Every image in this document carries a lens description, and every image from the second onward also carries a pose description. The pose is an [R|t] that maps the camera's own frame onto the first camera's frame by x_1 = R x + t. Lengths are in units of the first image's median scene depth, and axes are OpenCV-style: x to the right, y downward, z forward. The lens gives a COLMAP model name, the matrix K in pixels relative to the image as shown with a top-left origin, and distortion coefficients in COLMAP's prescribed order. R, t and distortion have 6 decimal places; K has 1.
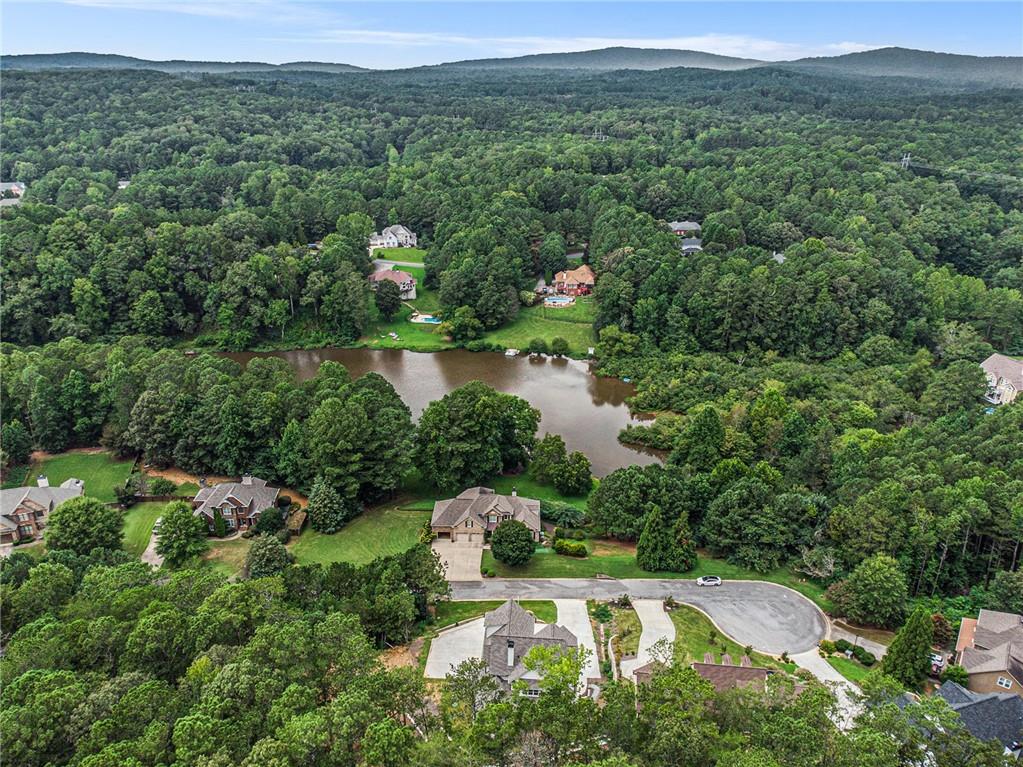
lens RADIAL K [[762.9, 0, 511.5], [0, 762.9, 383.5], [0, 0, 1]] dist [0.047173, -0.073451]
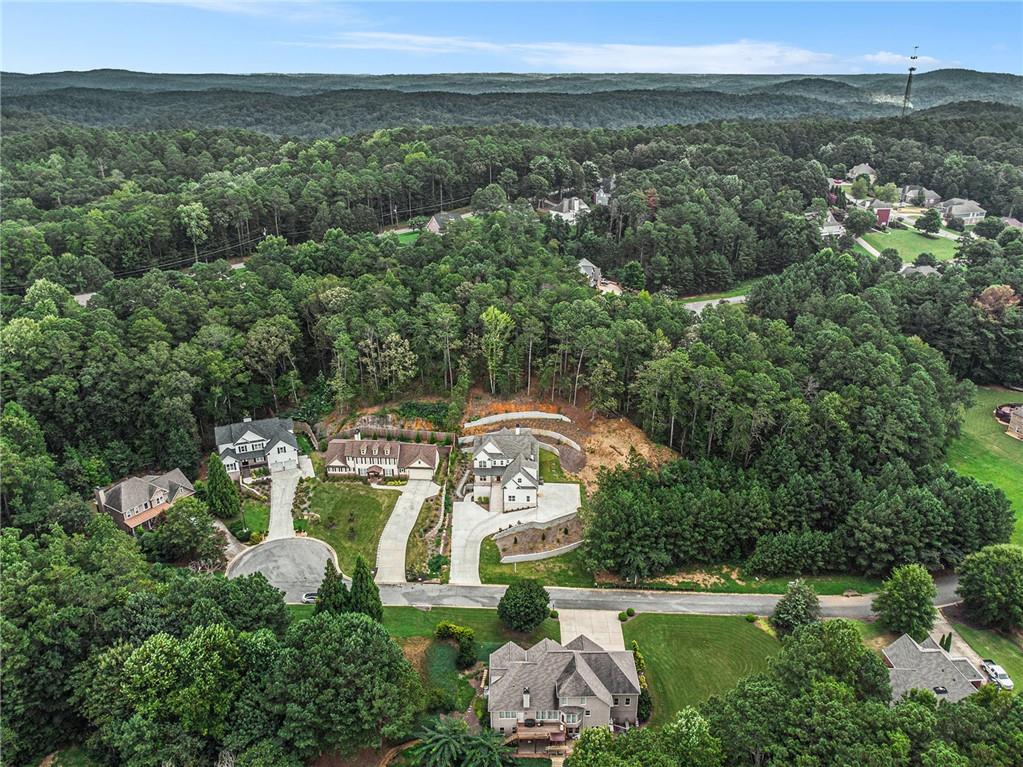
lens RADIAL K [[780.4, 0, 523.9], [0, 780.4, 343.7], [0, 0, 1]] dist [0.054385, -0.104477]
pose [[-0.998898, 0.000460, -0.046927, 0.028047], [-0.031313, 0.738276, 0.673772, -0.391849], [0.034955, 0.674499, -0.737448, 0.933746]]
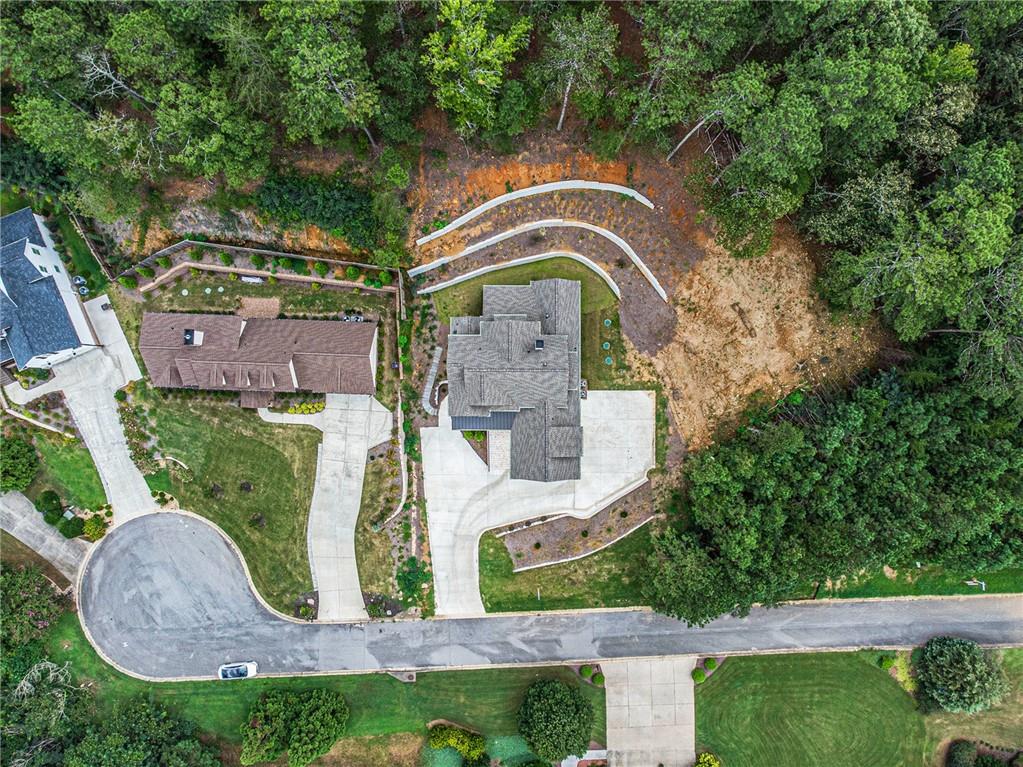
lens RADIAL K [[753.3, 0, 510.8], [0, 753.3, 362.5], [0, 0, 1]] dist [0.018275, 0.000717]
pose [[-0.997918, 0.063756, -0.009717, 0.015461], [-0.032844, -0.372748, 0.927351, -0.140643], [0.055503, 0.925740, 0.374066, 0.338823]]
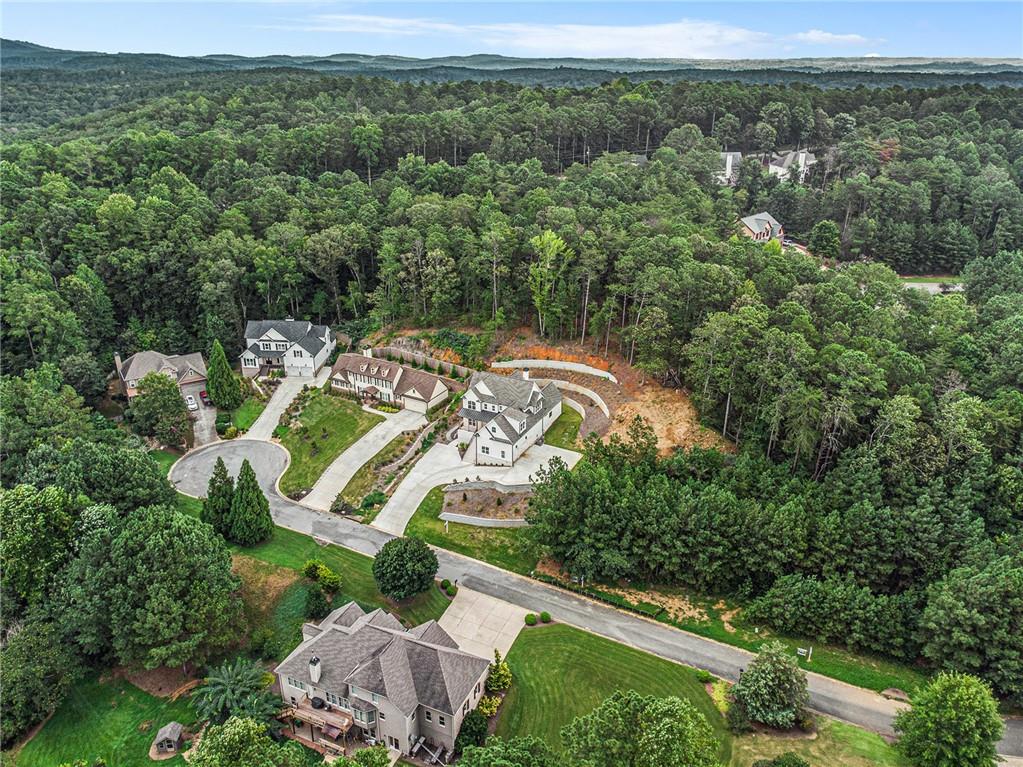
lens RADIAL K [[762.9, 0, 511.5], [0, 762.9, 383.5], [0, 0, 1]] dist [0.047173, -0.073451]
pose [[-0.920866, -0.170147, 0.350793, -0.194121], [0.134966, 0.704999, 0.696248, -0.242480], [-0.365773, 0.688496, -0.626245, 0.823040]]
